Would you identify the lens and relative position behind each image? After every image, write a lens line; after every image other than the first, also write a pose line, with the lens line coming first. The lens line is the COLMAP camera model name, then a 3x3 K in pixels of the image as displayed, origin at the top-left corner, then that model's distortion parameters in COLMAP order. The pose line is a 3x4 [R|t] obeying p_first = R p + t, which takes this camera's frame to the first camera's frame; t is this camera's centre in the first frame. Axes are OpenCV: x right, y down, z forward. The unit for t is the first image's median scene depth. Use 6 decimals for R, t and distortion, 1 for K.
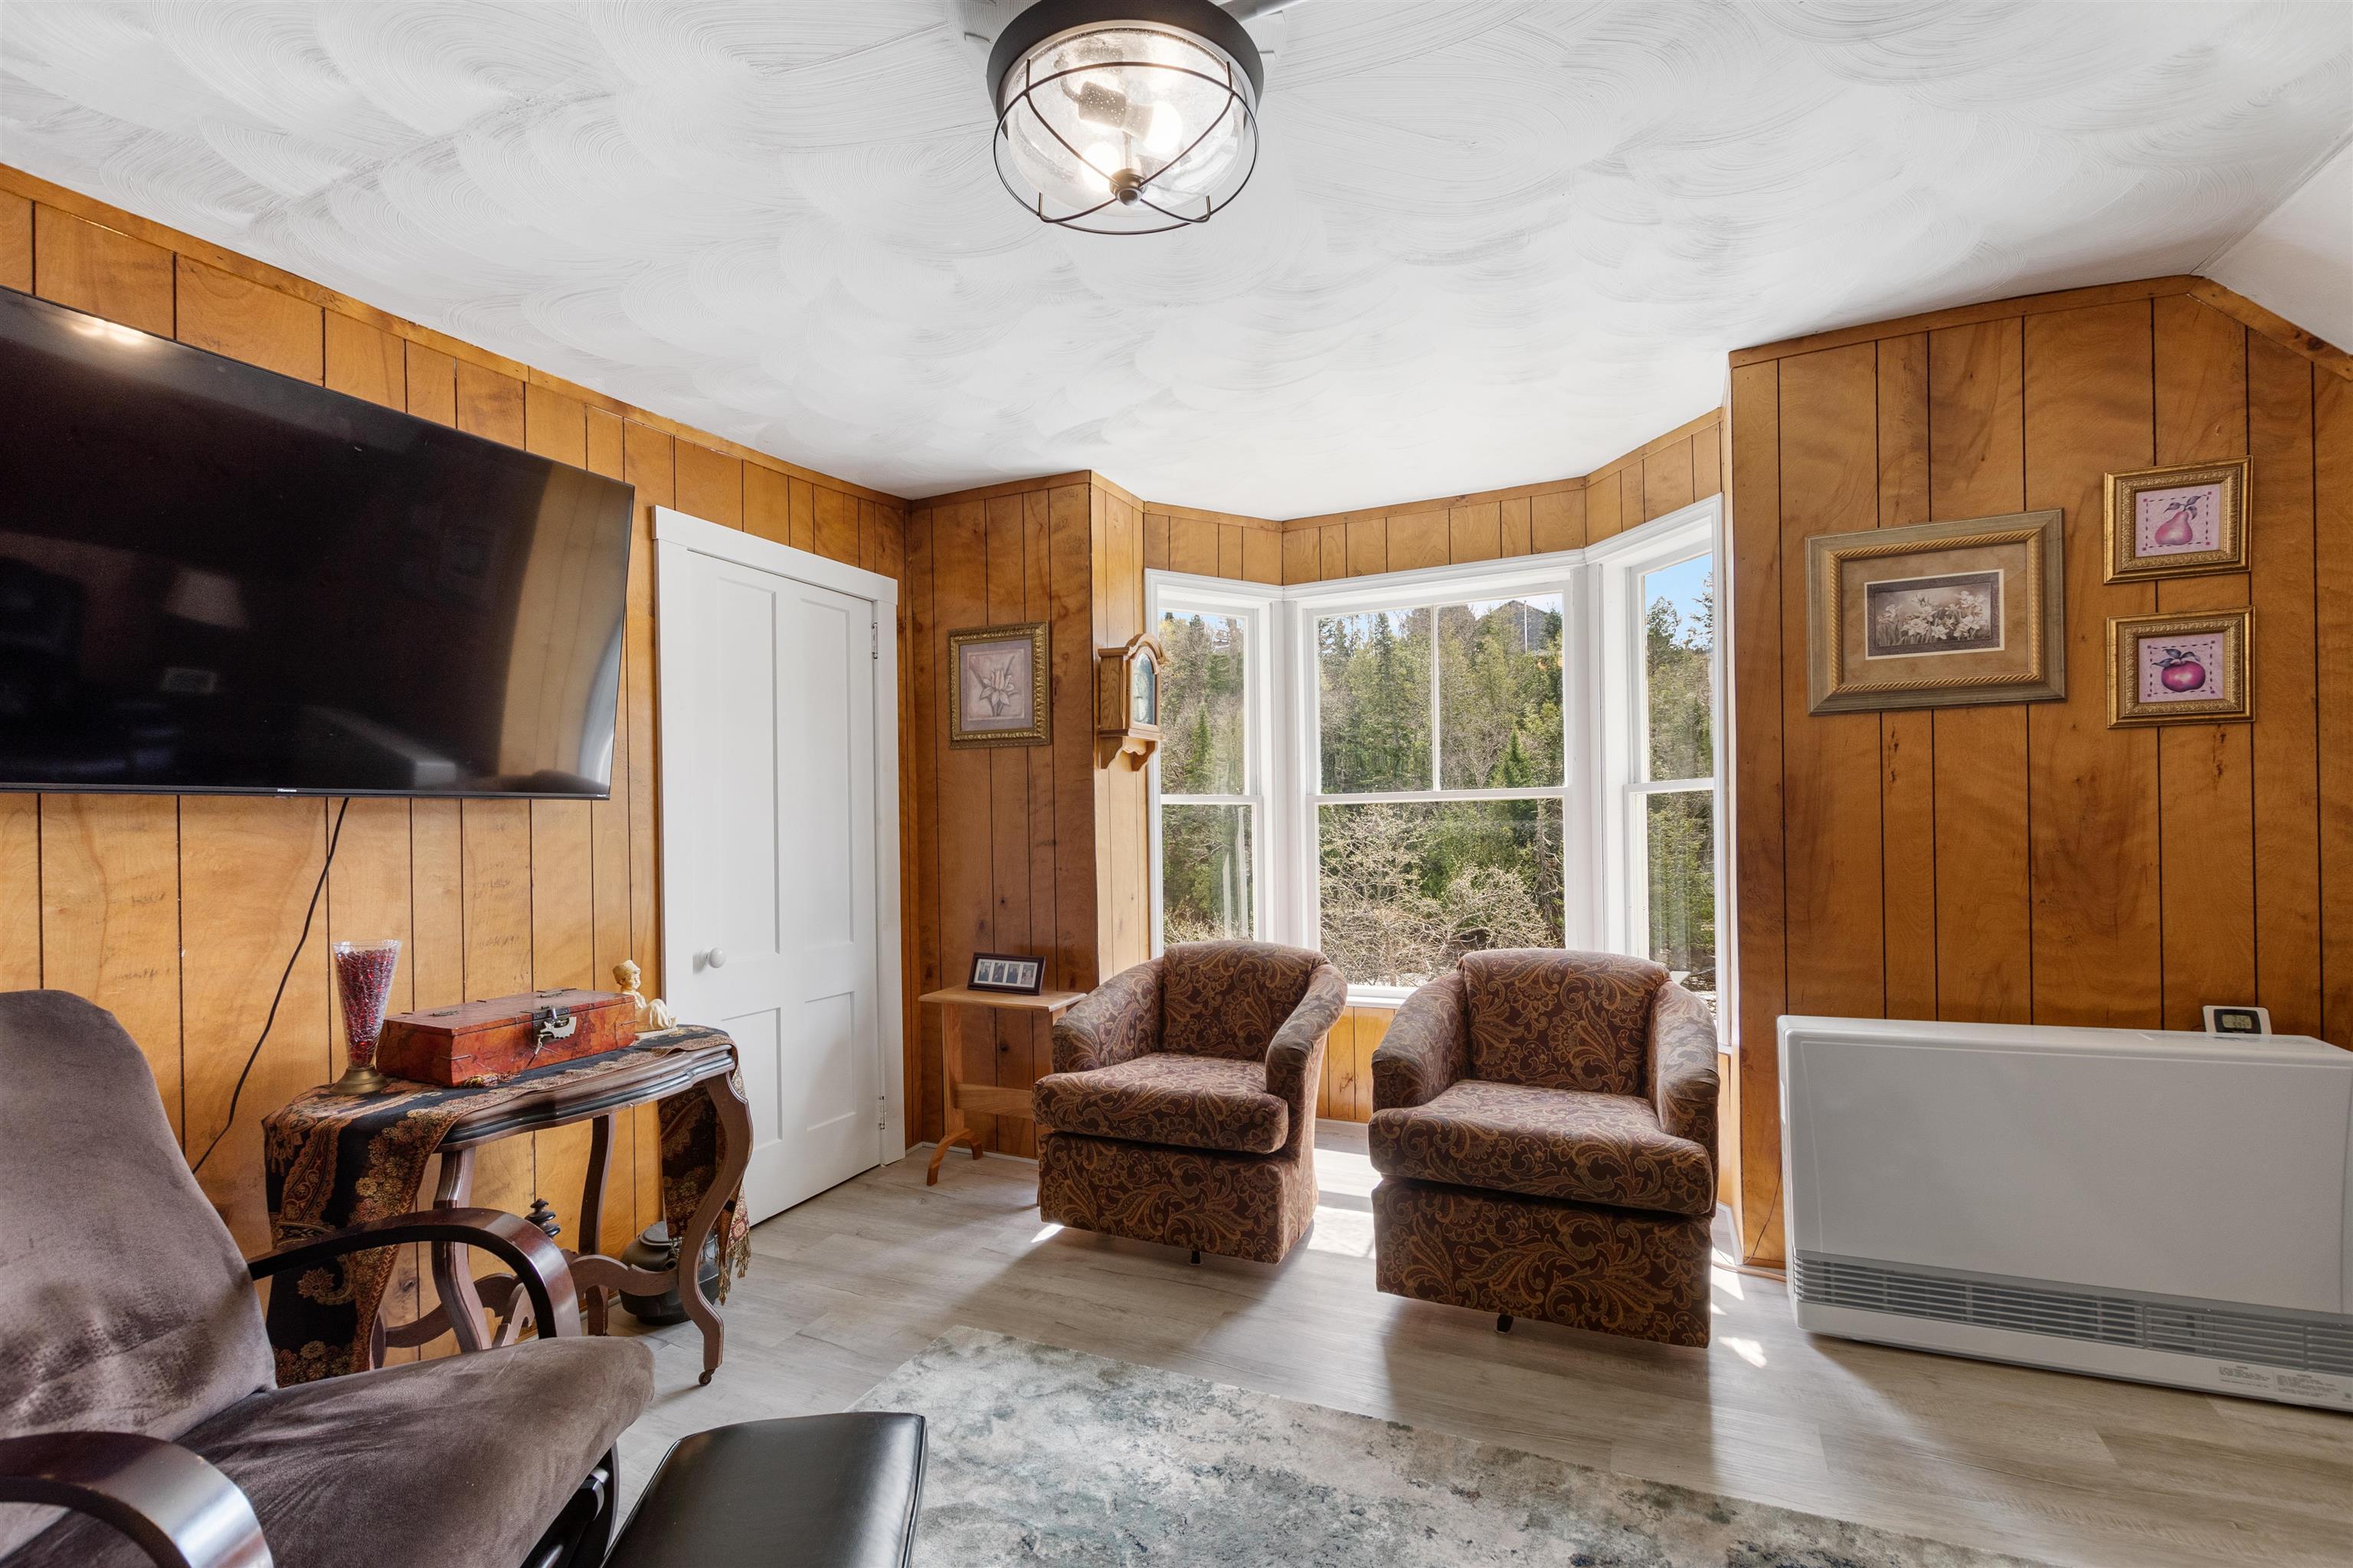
lens RADIAL K [[1068.7, 0, 1182.3], [0, 1068.7, 830.0], [0, 0, 1]] dist [0.007015, -0.005240]
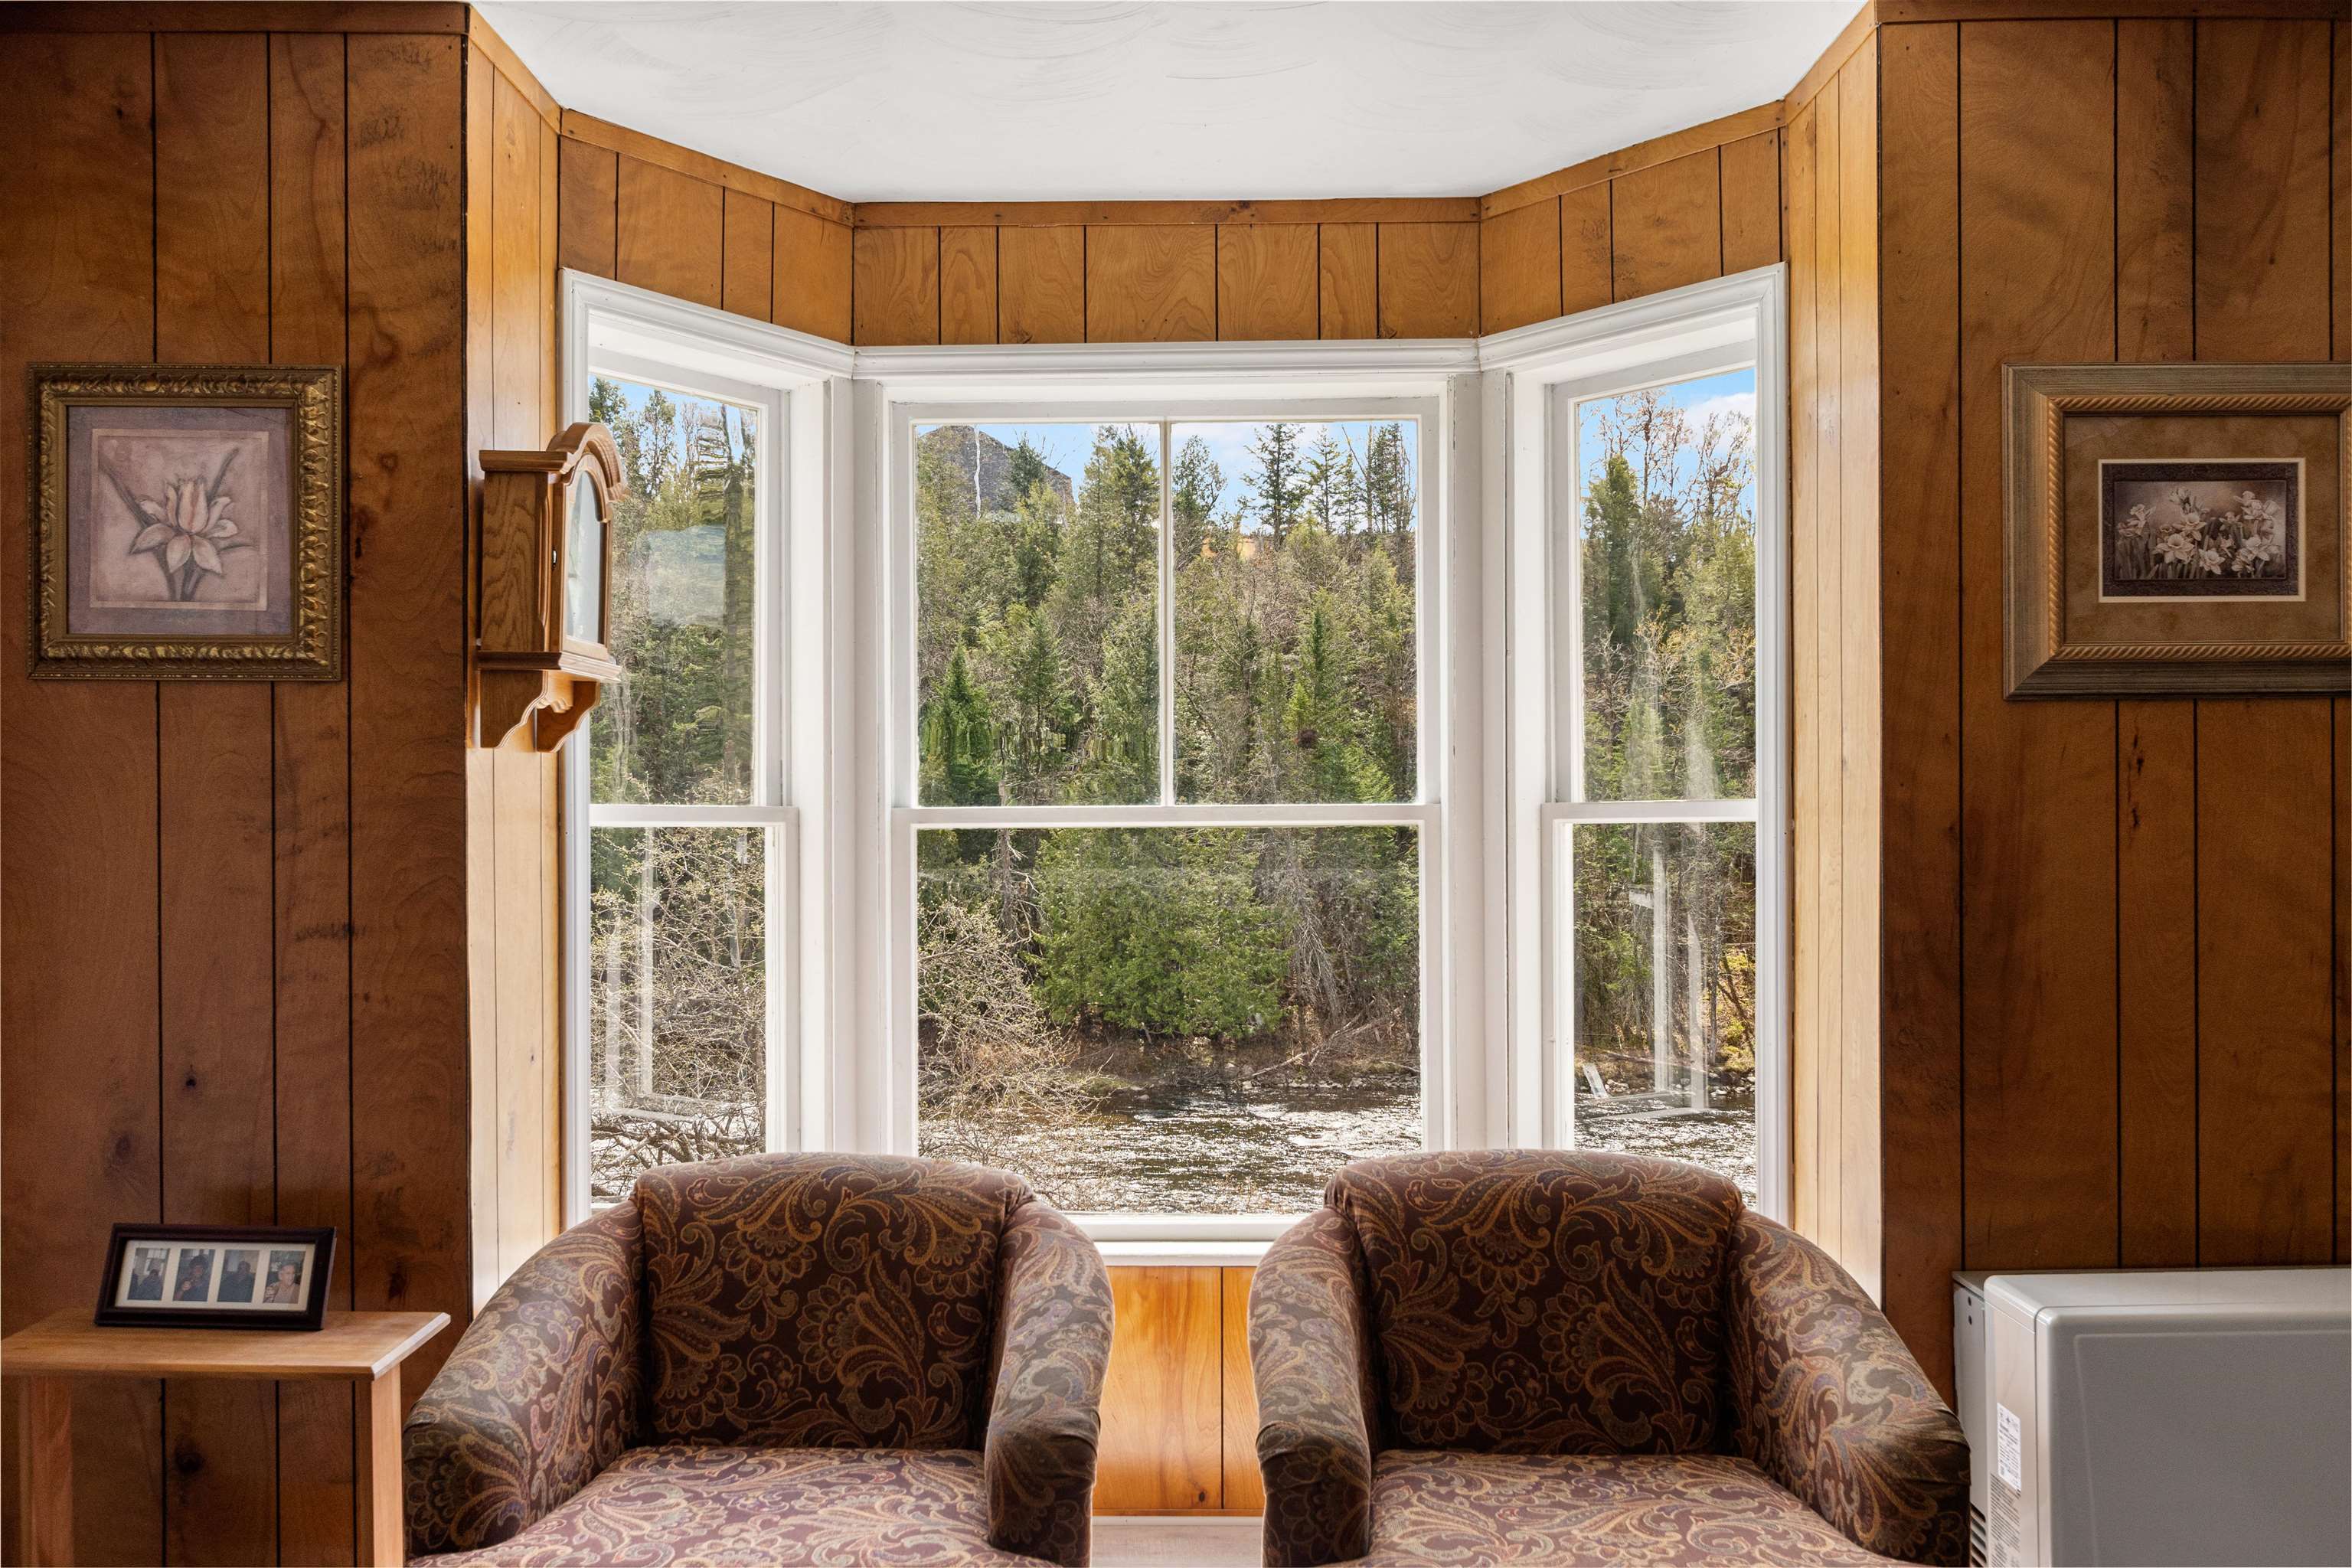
lens RADIAL K [[1961.8, 0, 1171.9], [0, 1961.8, 809.0], [0, 0, 1]] dist [-0.001327, -0.005327]
pose [[0.908141, 0.013238, 0.418455, -0.188282], [-0.010389, 0.999905, -0.009087, -0.037812], [-0.418536, 0.003905, 0.908192, 0.277060]]
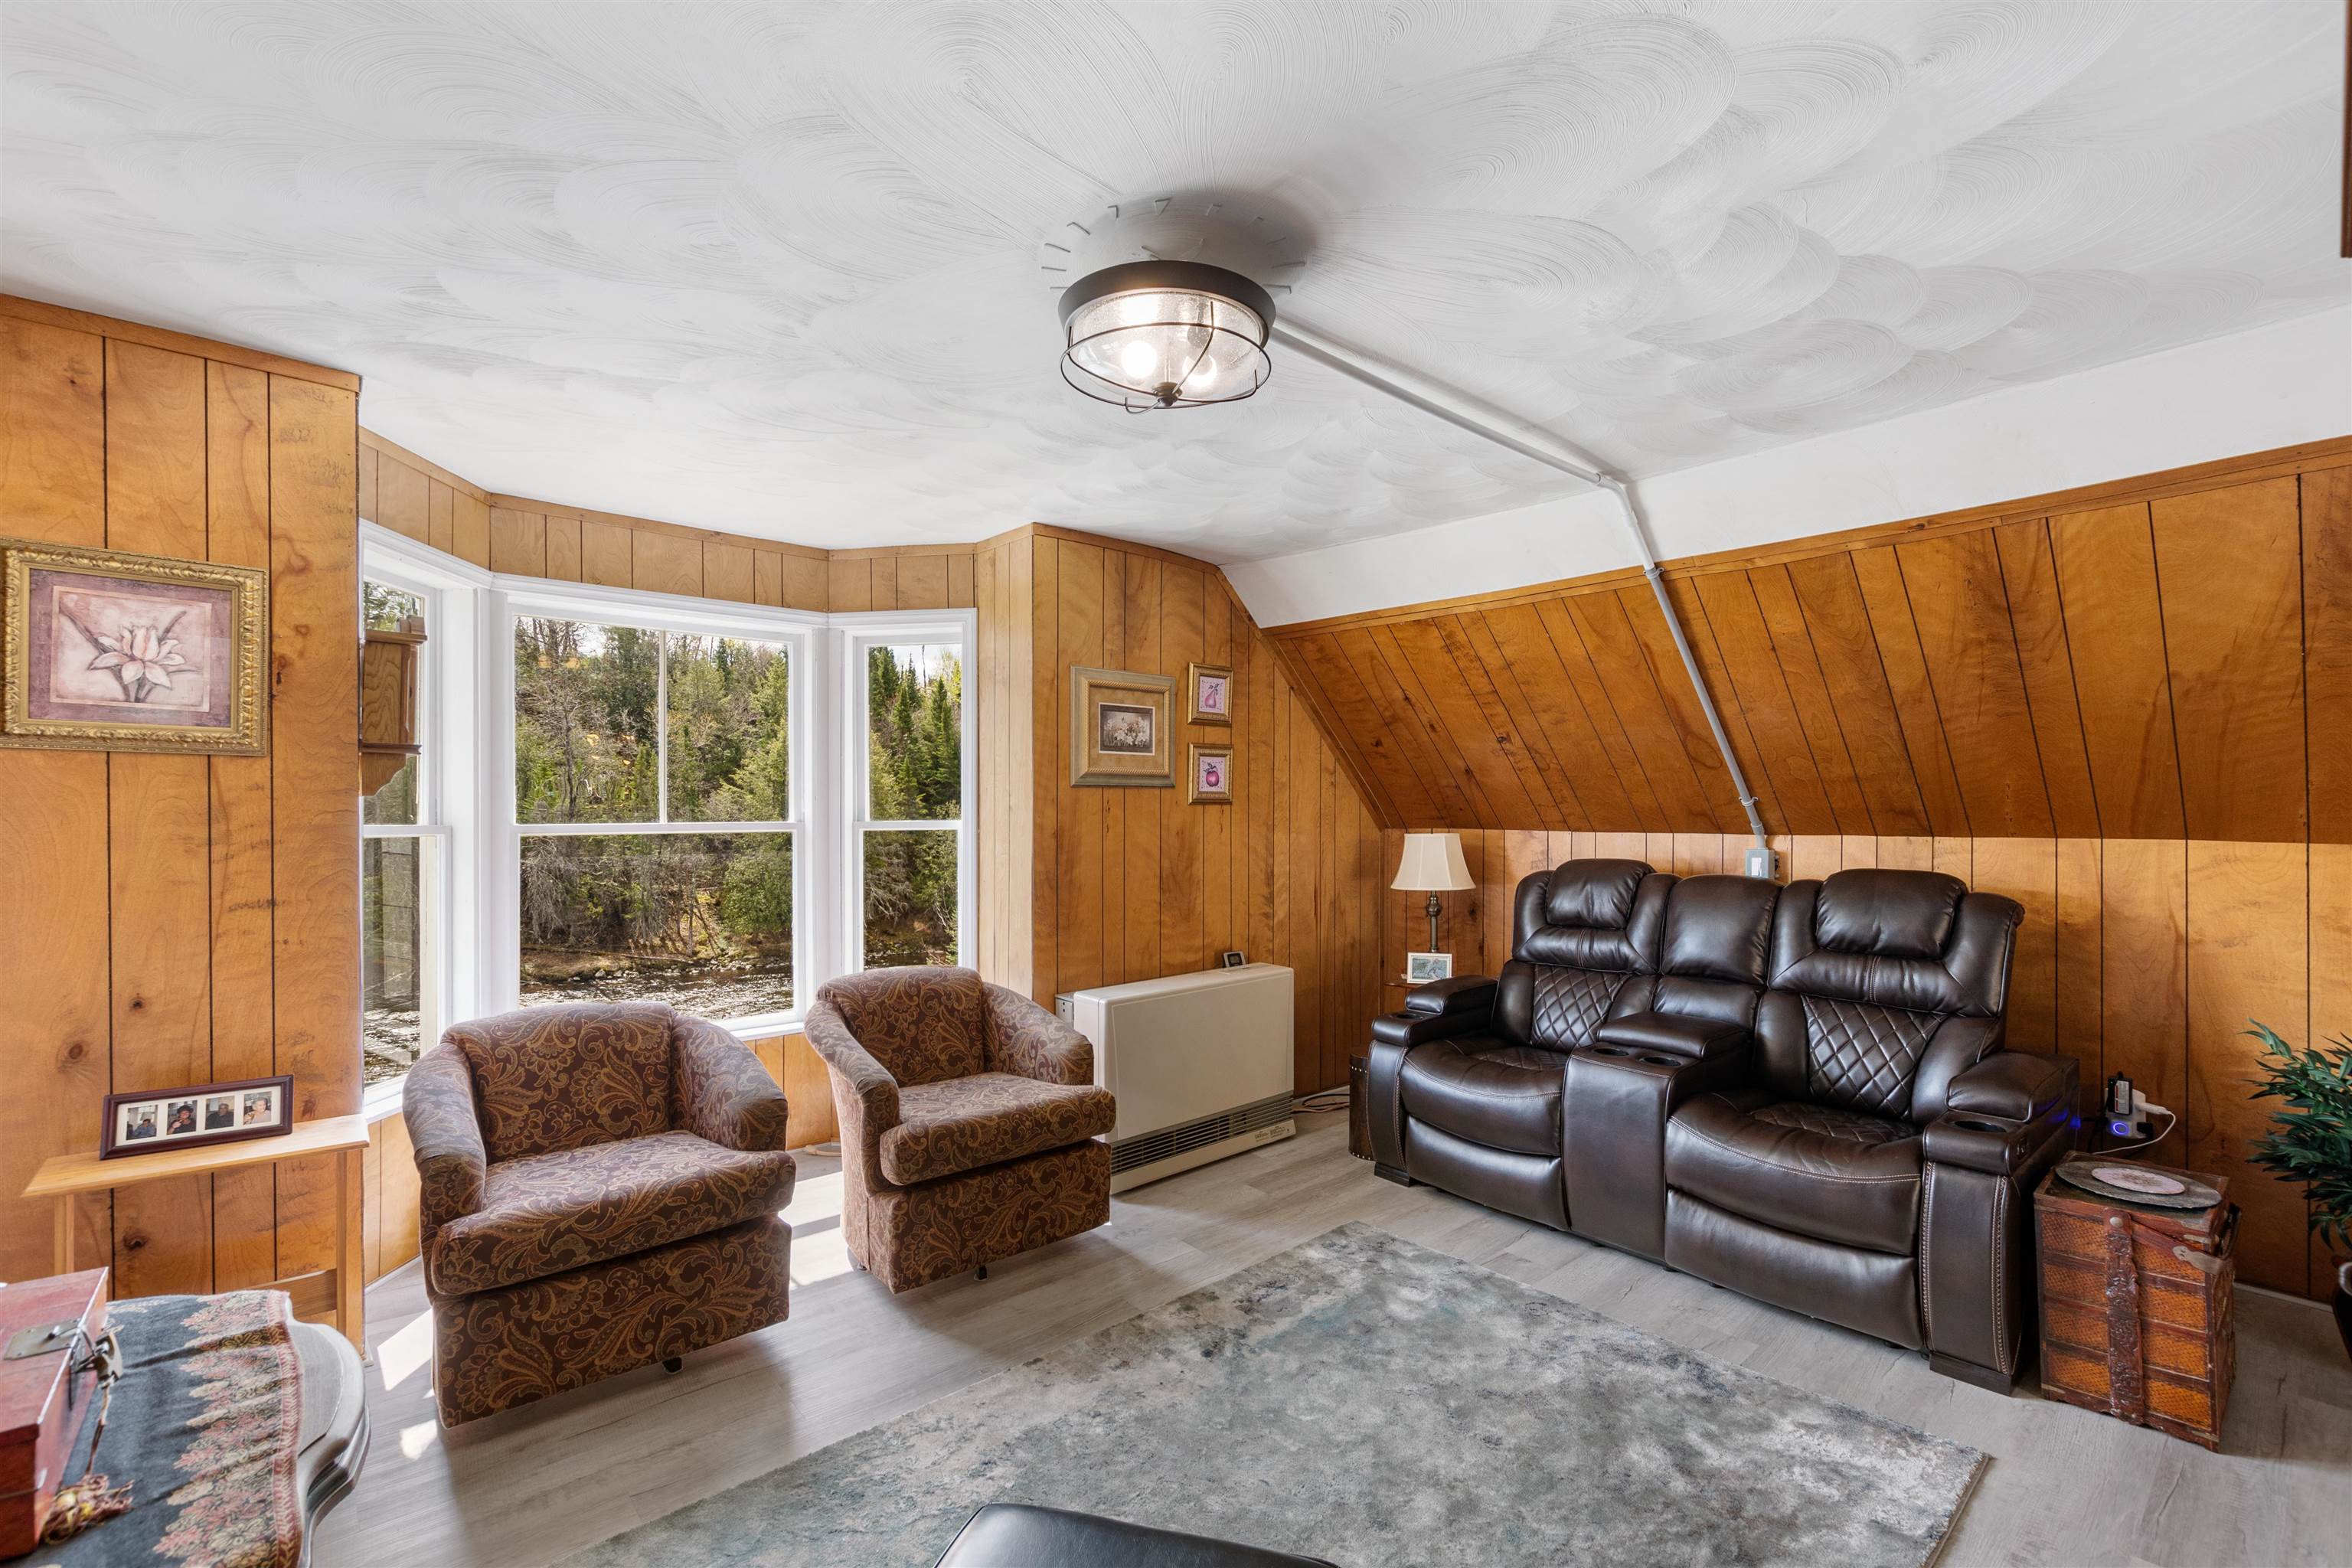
lens RADIAL K [[1041.3, 0, 1208.2], [0, 1041.3, 821.2], [0, 0, 1]] dist [-0.000149, -0.000128]
pose [[0.378313, 0.007713, 0.925646, -0.641157], [-0.004188, 0.999969, -0.006621, -0.048293], [-0.925668, -0.001372, 0.378334, 0.270688]]
